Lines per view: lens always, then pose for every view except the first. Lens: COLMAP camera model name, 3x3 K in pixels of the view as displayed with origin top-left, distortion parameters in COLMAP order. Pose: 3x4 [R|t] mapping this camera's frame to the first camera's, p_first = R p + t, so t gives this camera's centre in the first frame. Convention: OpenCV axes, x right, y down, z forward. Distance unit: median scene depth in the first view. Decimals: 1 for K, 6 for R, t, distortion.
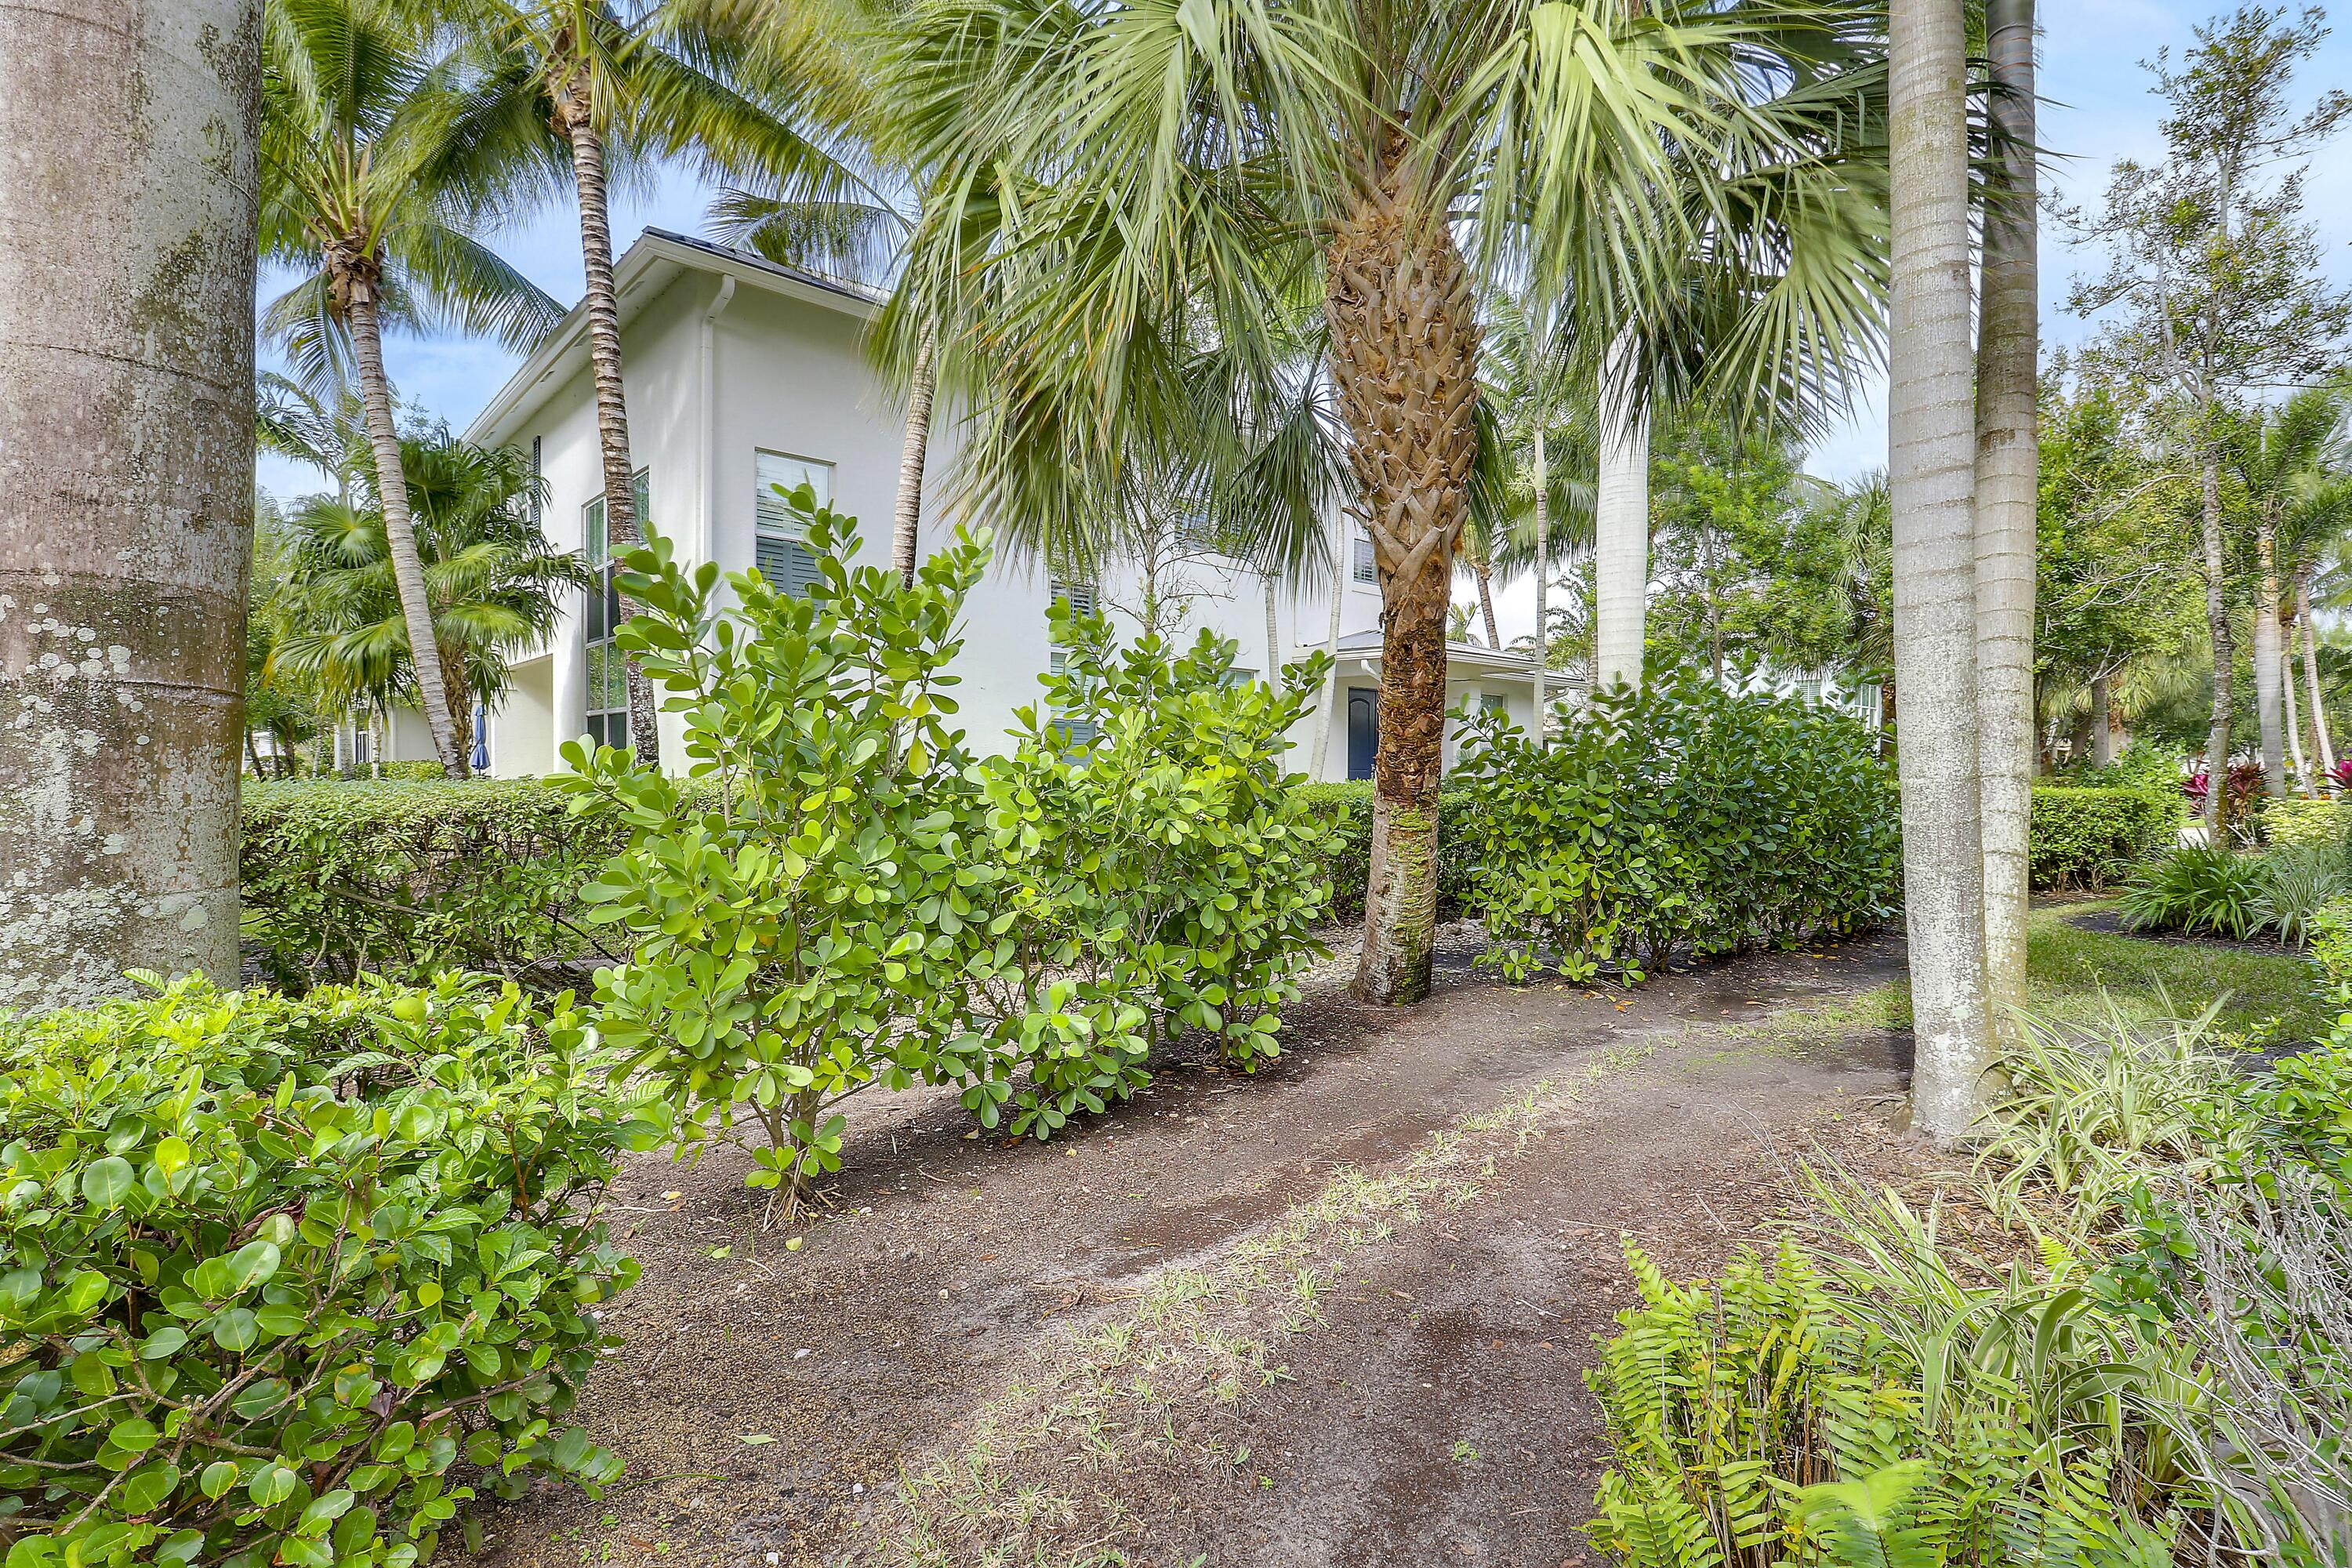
lens RADIAL K [[1099.5, 0, 1175.9], [0, 1099.5, 781.3], [0, 0, 1]] dist [0.001882, 0.000144]
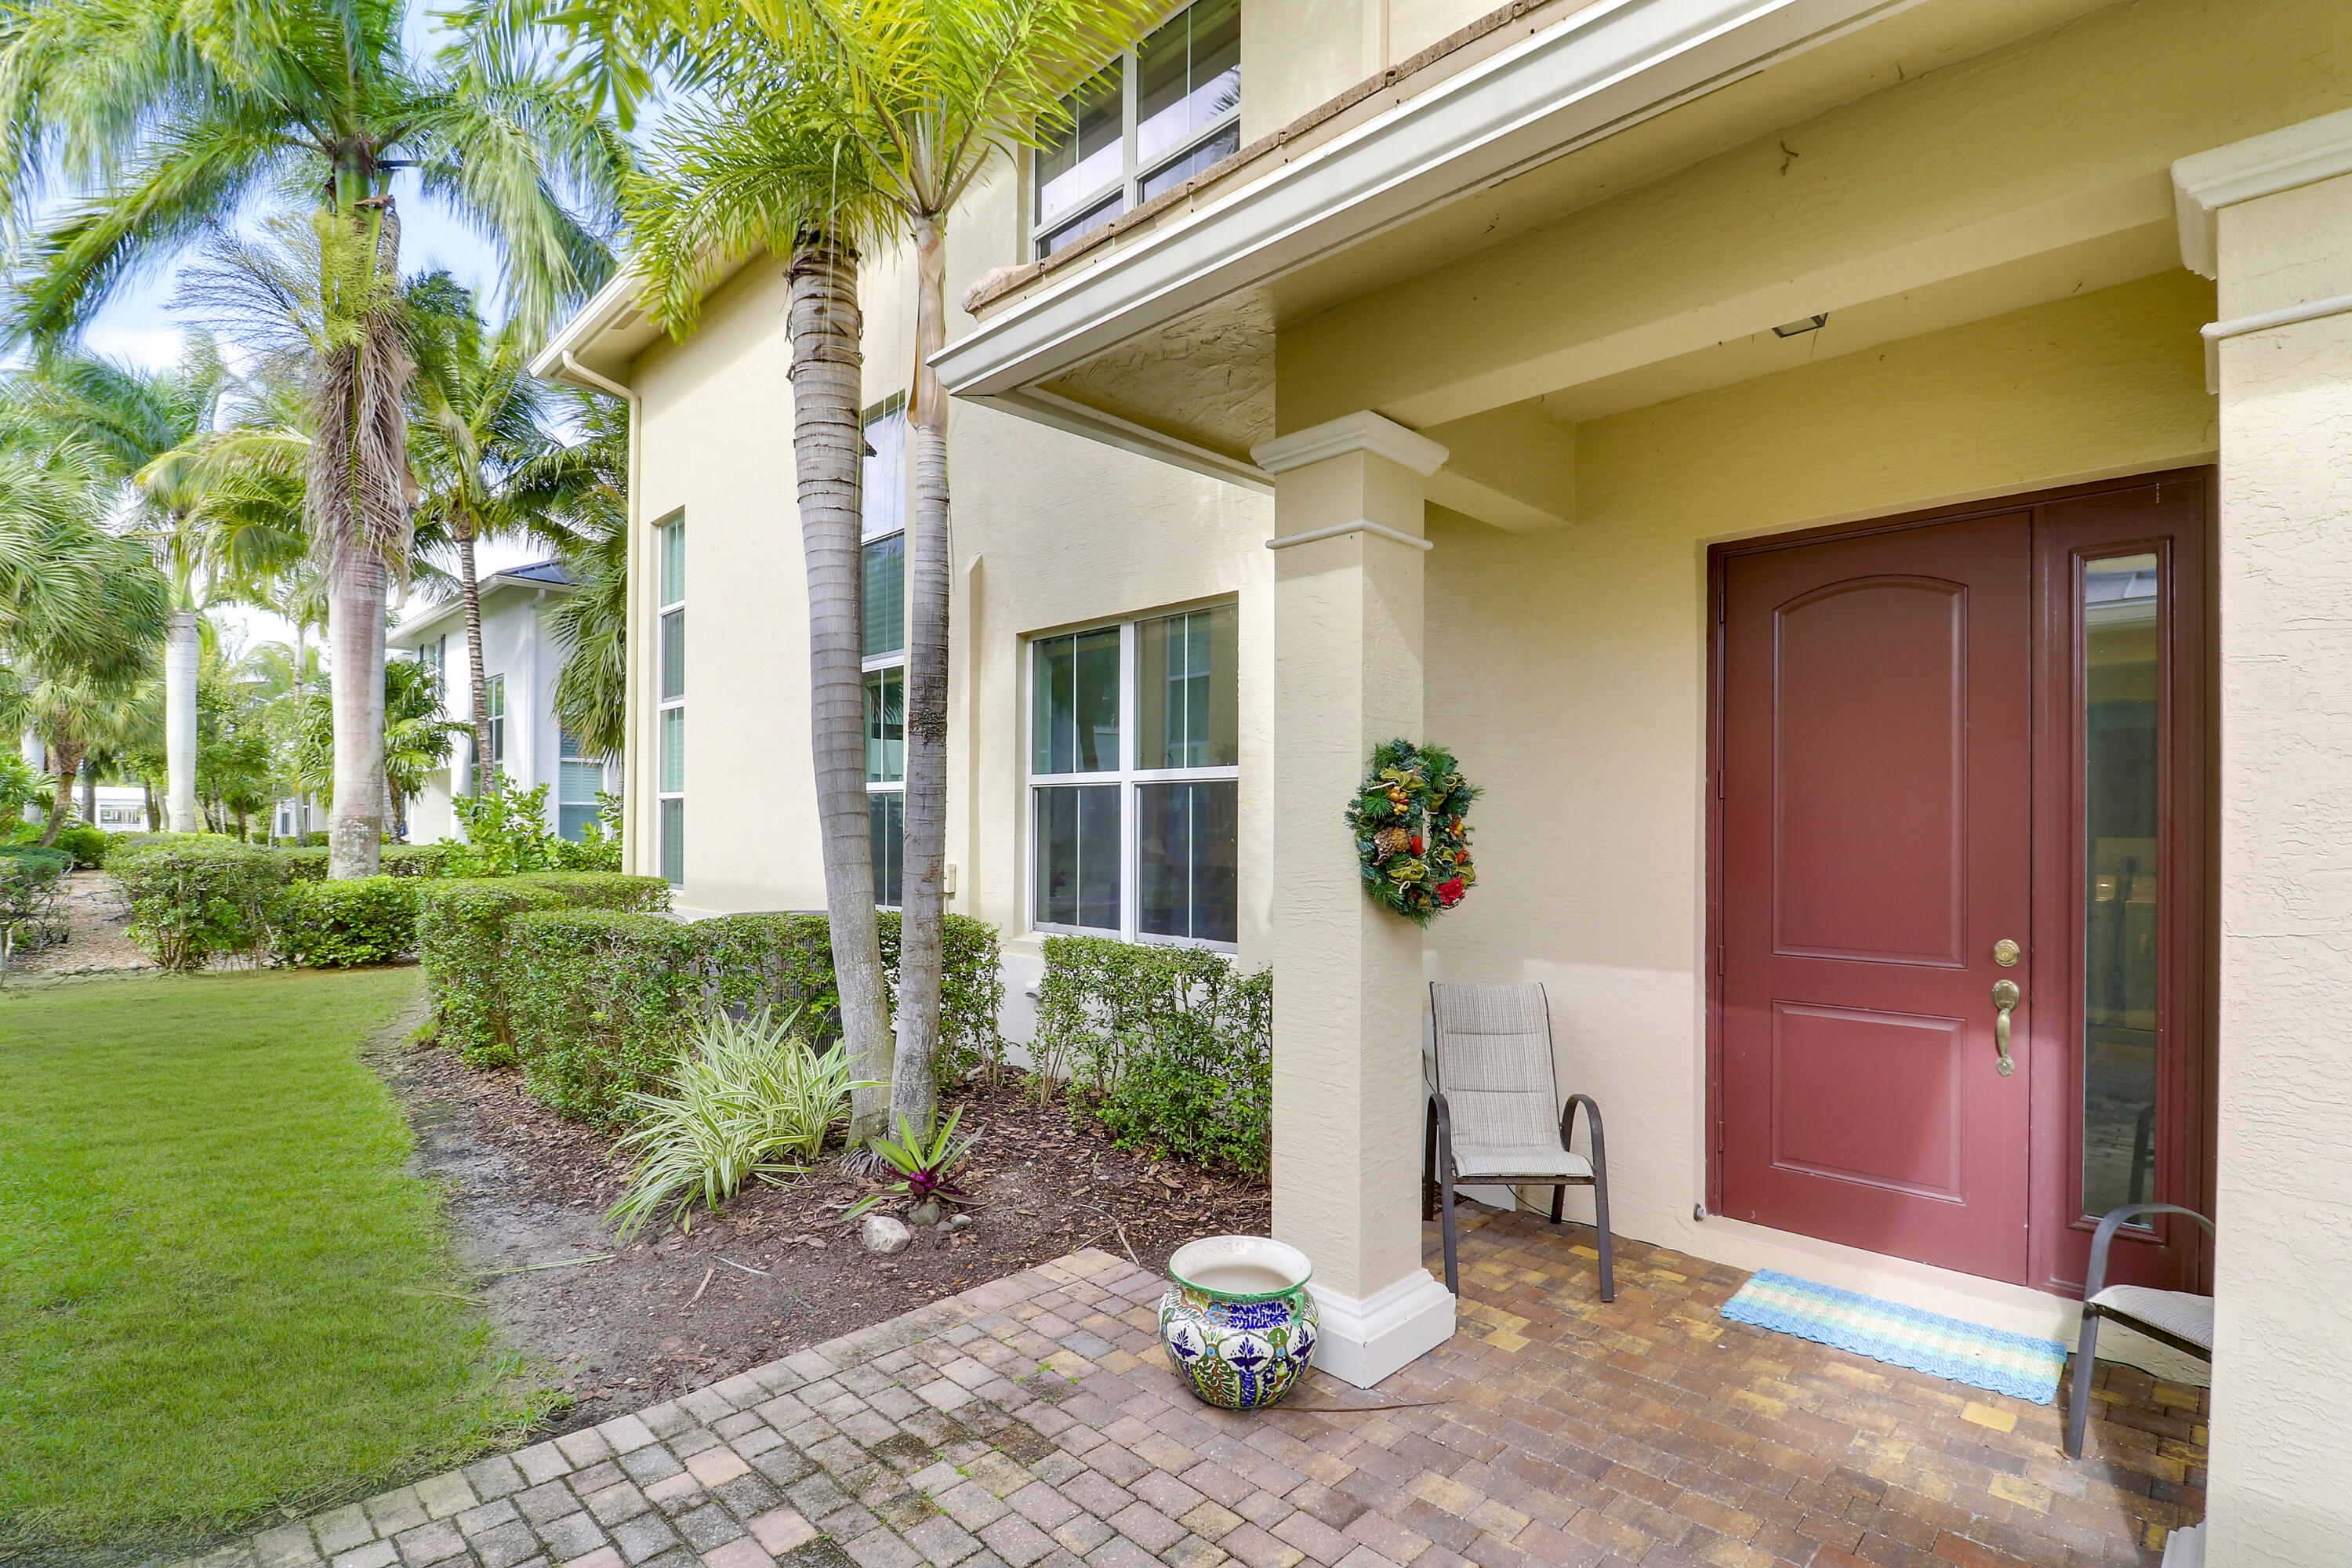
lens RADIAL K [[1099.5, 0, 1177.9], [0, 1099.5, 842.0], [0, 0, 1]] dist [0.001882, 0.000144]
pose [[0.998411, -0.000983, 0.056344, 0.534453], [0.001029, 0.999999, -0.000778, -0.002802], [-0.056344, 0.000835, 0.998411, -0.887716]]
